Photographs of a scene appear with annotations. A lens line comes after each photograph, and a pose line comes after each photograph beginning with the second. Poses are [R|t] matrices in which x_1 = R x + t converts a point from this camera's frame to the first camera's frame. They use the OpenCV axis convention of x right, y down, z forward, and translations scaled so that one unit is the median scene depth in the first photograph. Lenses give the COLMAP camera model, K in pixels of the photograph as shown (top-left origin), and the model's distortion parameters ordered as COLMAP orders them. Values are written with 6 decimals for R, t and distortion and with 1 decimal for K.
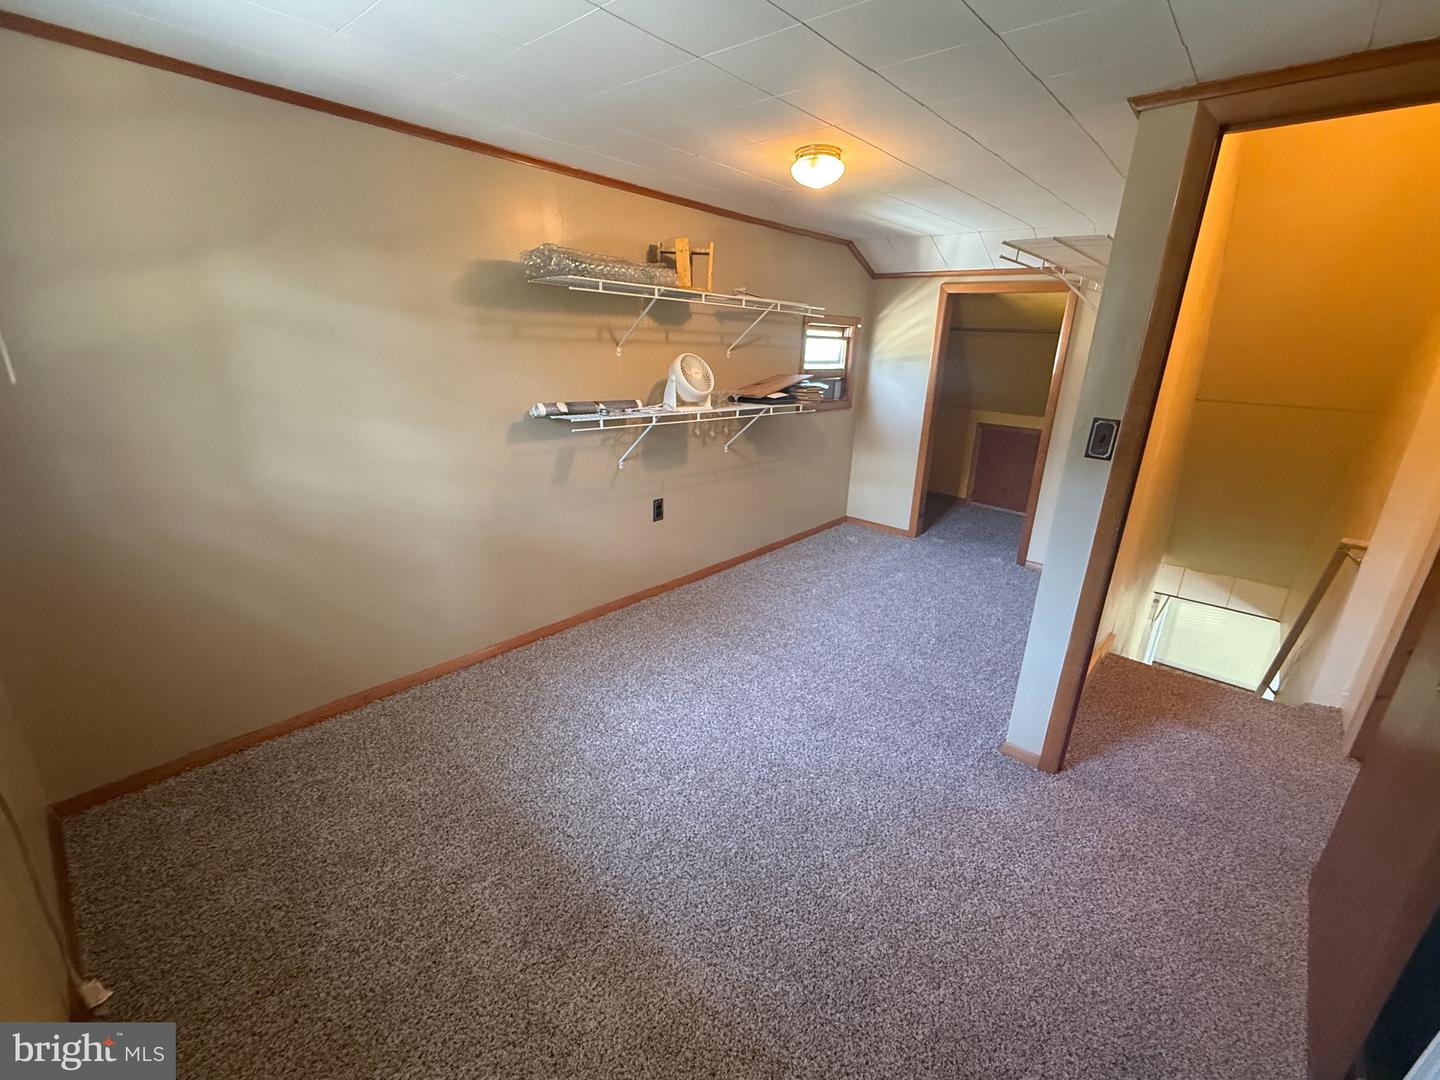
lens RADIAL K [[605.7, 0, 720.0], [0, 605.7, 540.0], [0, 0, 1]] dist [0.001409, 0.000398]
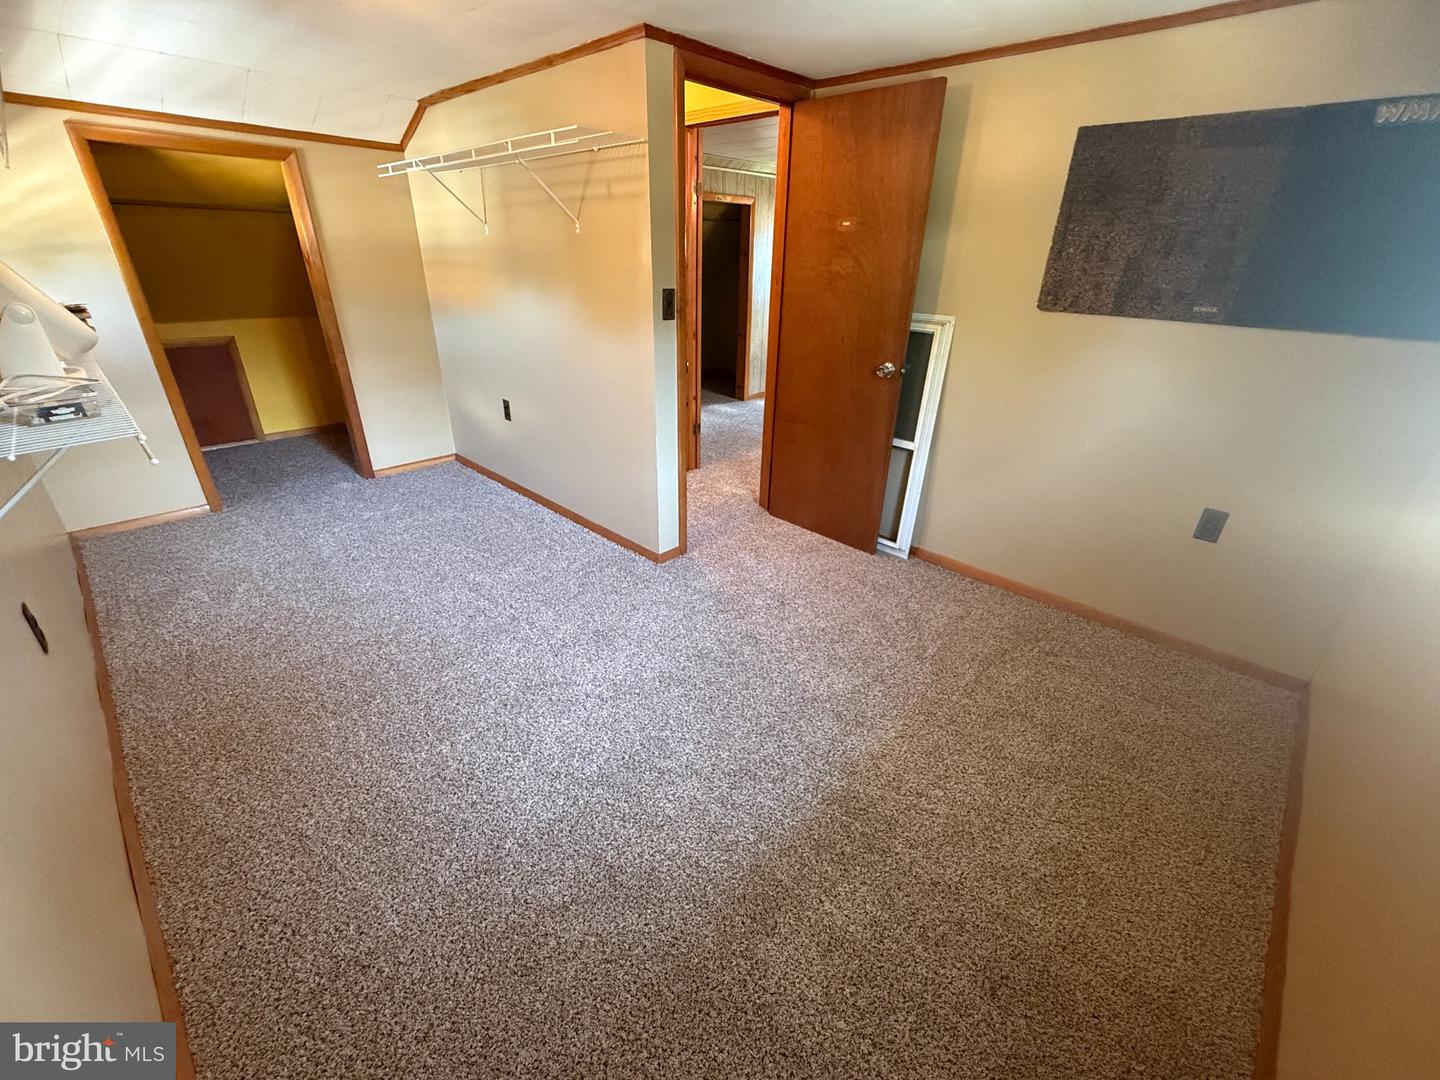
lens RADIAL K [[605.7, 0, 720.0], [0, 605.7, 540.0], [0, 0, 1]] dist [0.001409, 0.000398]
pose [[0.029967, -0.458053, 0.888420, -0.385632], [0.299371, 0.852131, 0.429245, -0.123862], [-0.953666, 0.253103, 0.162663, 0.371503]]
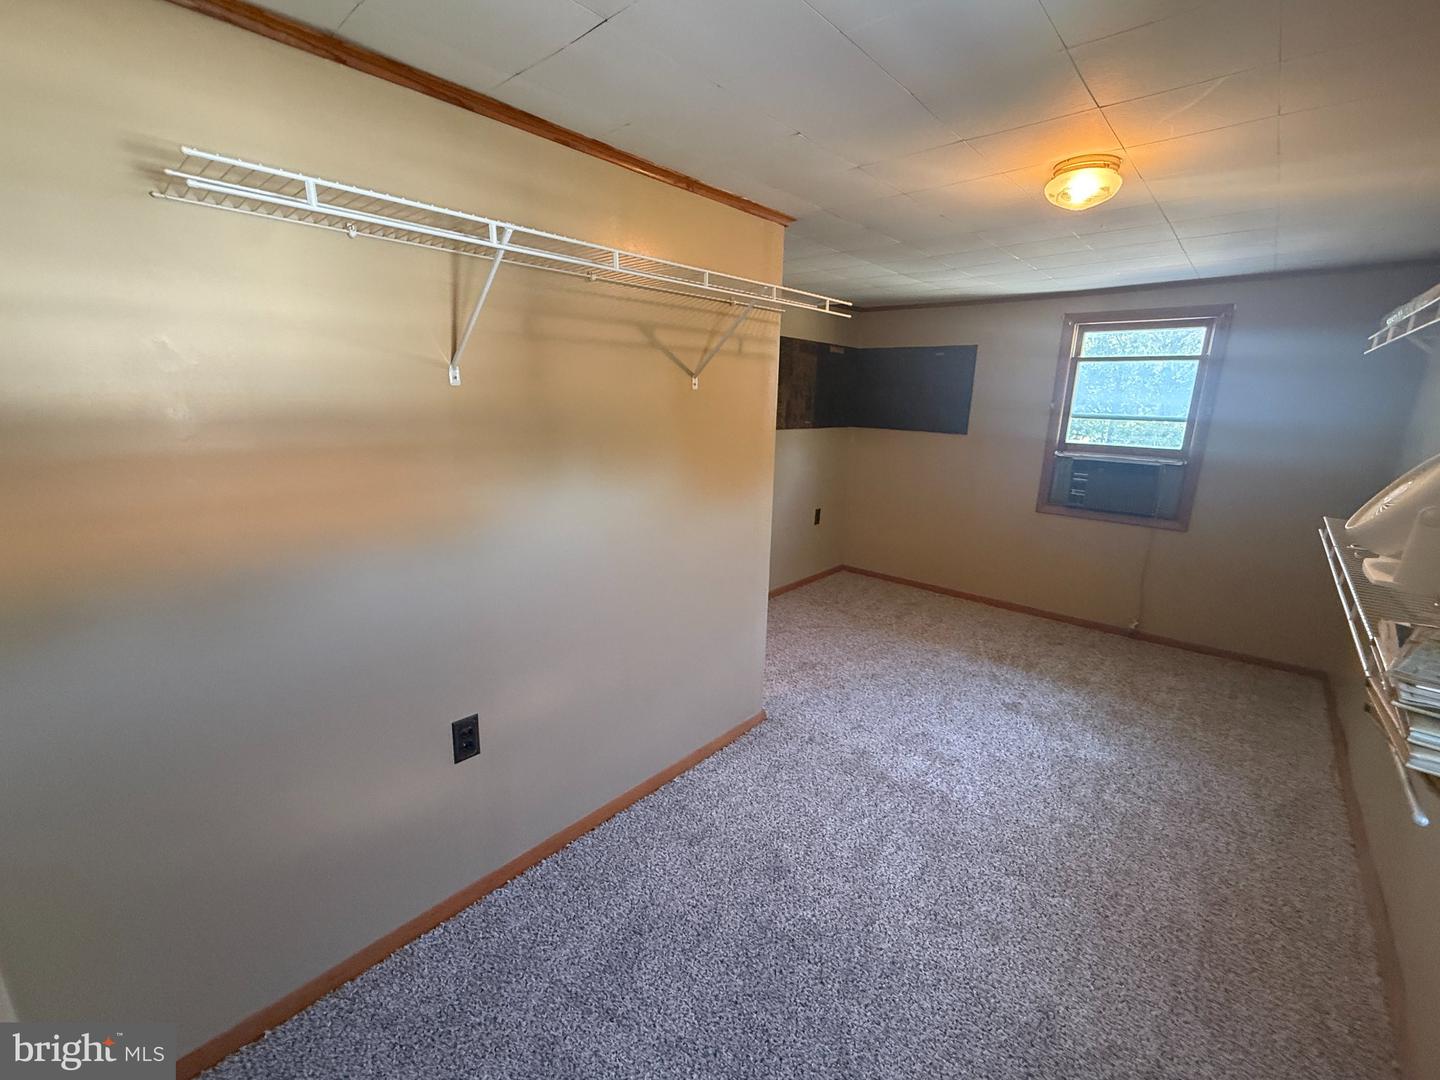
lens RADIAL K [[605.7, 0, 720.0], [0, 605.7, 540.0], [0, 0, 1]] dist [0.001409, 0.000398]
pose [[-0.998800, -0.046804, -0.014445, 0.342382], [-0.047316, 0.845623, 0.531679, -0.343220], [-0.012670, 0.531724, -0.846823, 1.061622]]
